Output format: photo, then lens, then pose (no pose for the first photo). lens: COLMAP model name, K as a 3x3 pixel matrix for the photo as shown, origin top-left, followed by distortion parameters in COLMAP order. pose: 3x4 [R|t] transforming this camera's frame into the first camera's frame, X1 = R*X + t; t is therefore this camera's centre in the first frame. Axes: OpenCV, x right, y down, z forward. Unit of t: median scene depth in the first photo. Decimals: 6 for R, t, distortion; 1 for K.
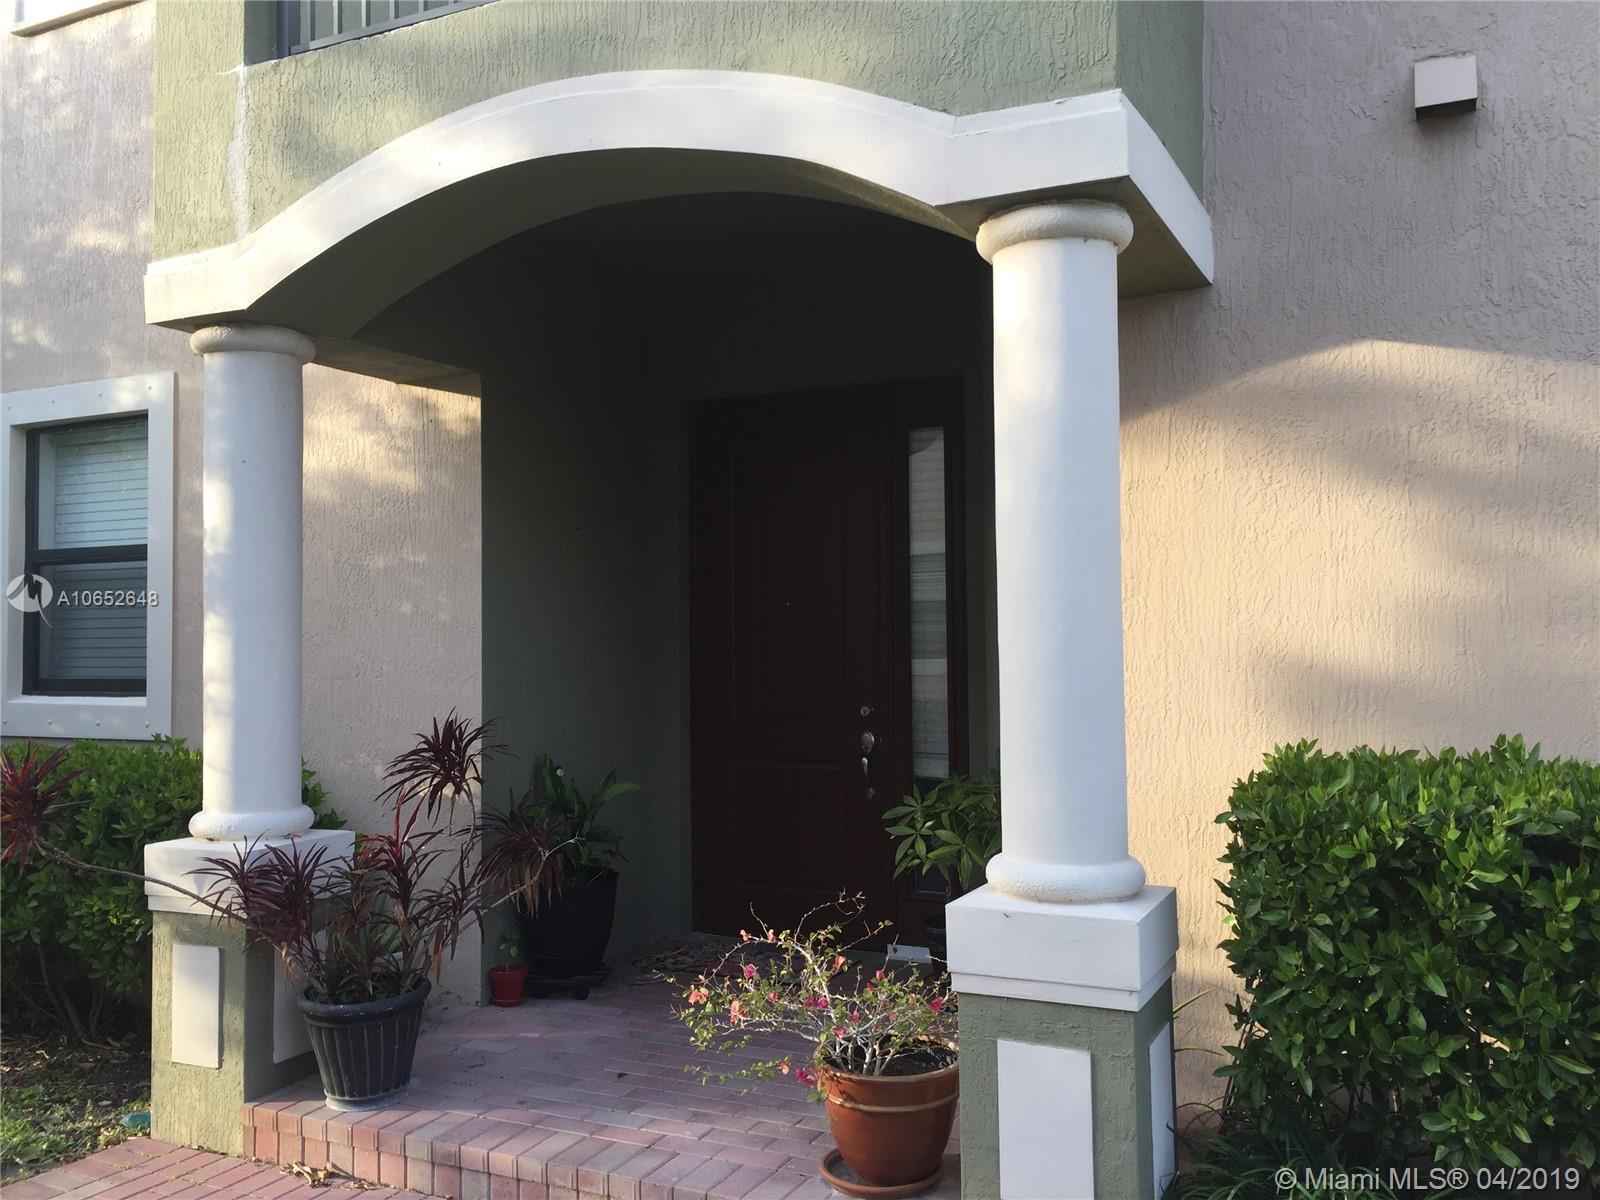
lens RADIAL K [[1373.2, 0, 800.0], [0, 1373.2, 600.0], [0, 0, 1]] dist [0.003388, 0.013320]
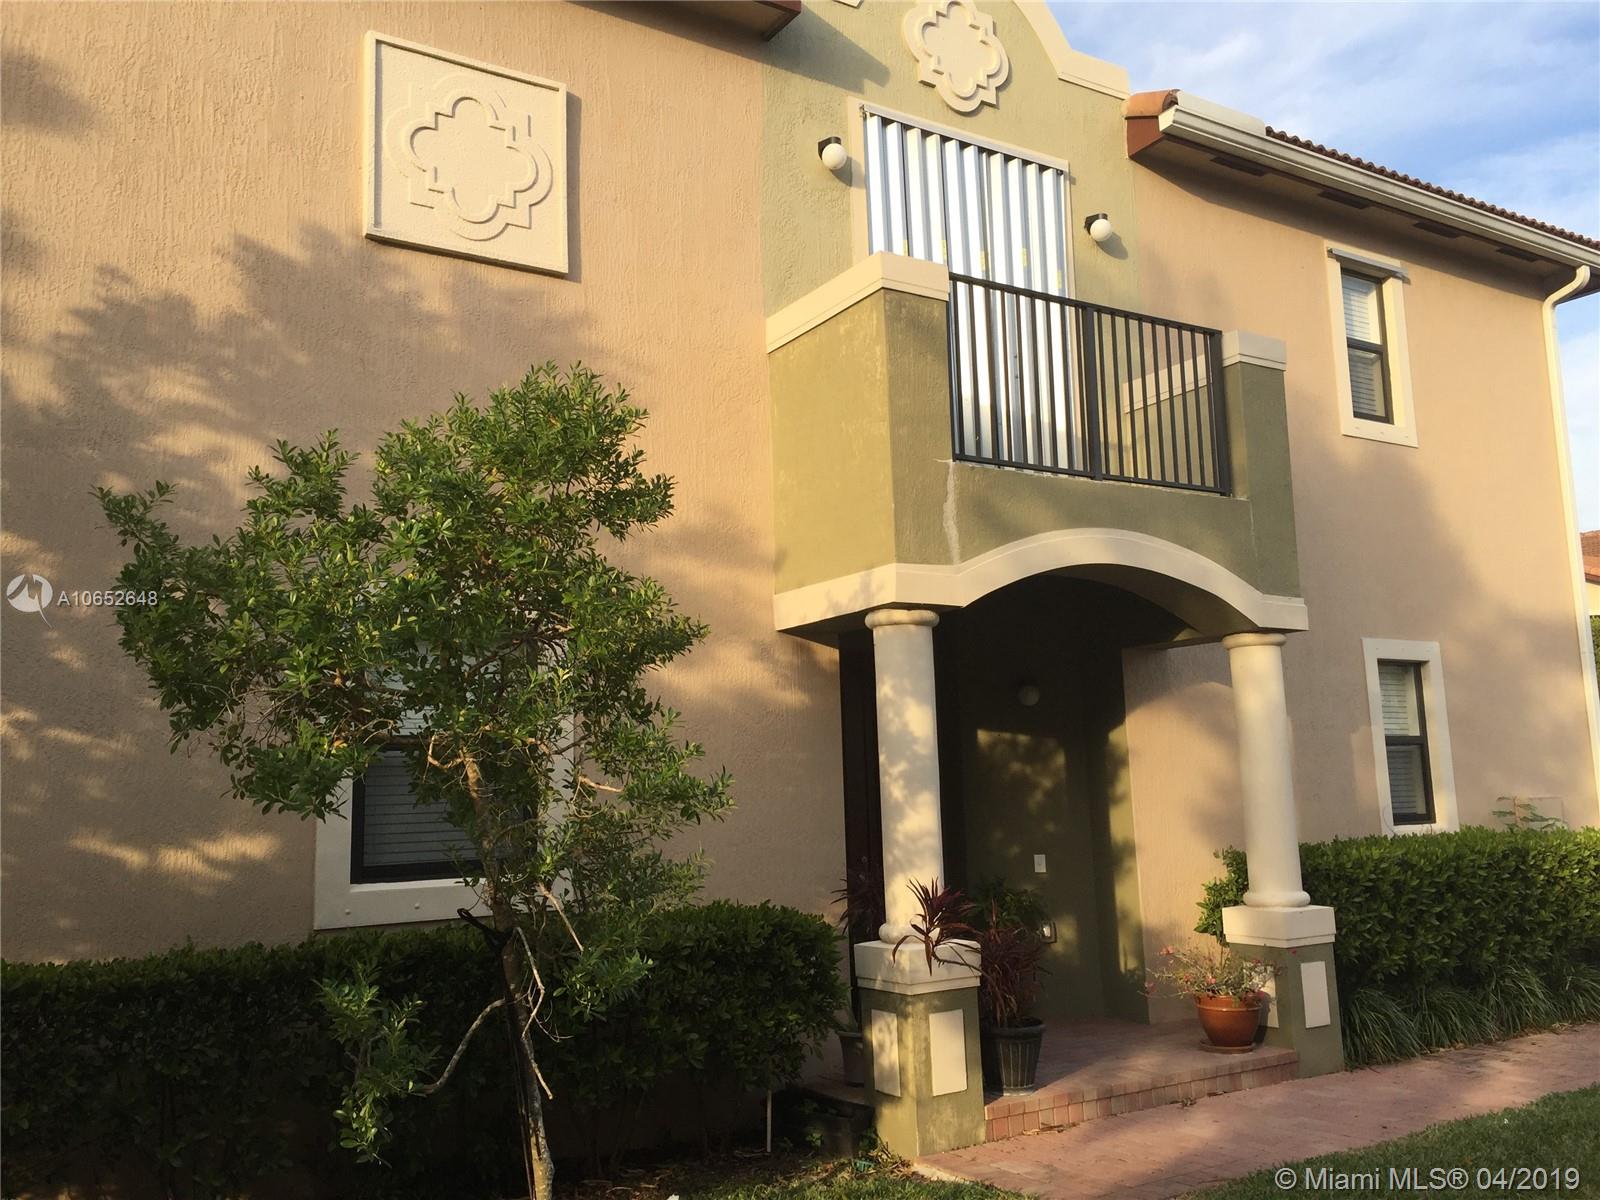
lens RADIAL K [[1373.2, 0, 800.0], [0, 1373.2, 600.0], [0, 0, 1]] dist [0.003388, 0.013320]
pose [[0.539494, 0.109639, 0.834820, -1.859809], [-0.006338, 0.991987, -0.126184, -0.012455], [-0.841965, 0.062785, 0.535866, 0.281125]]
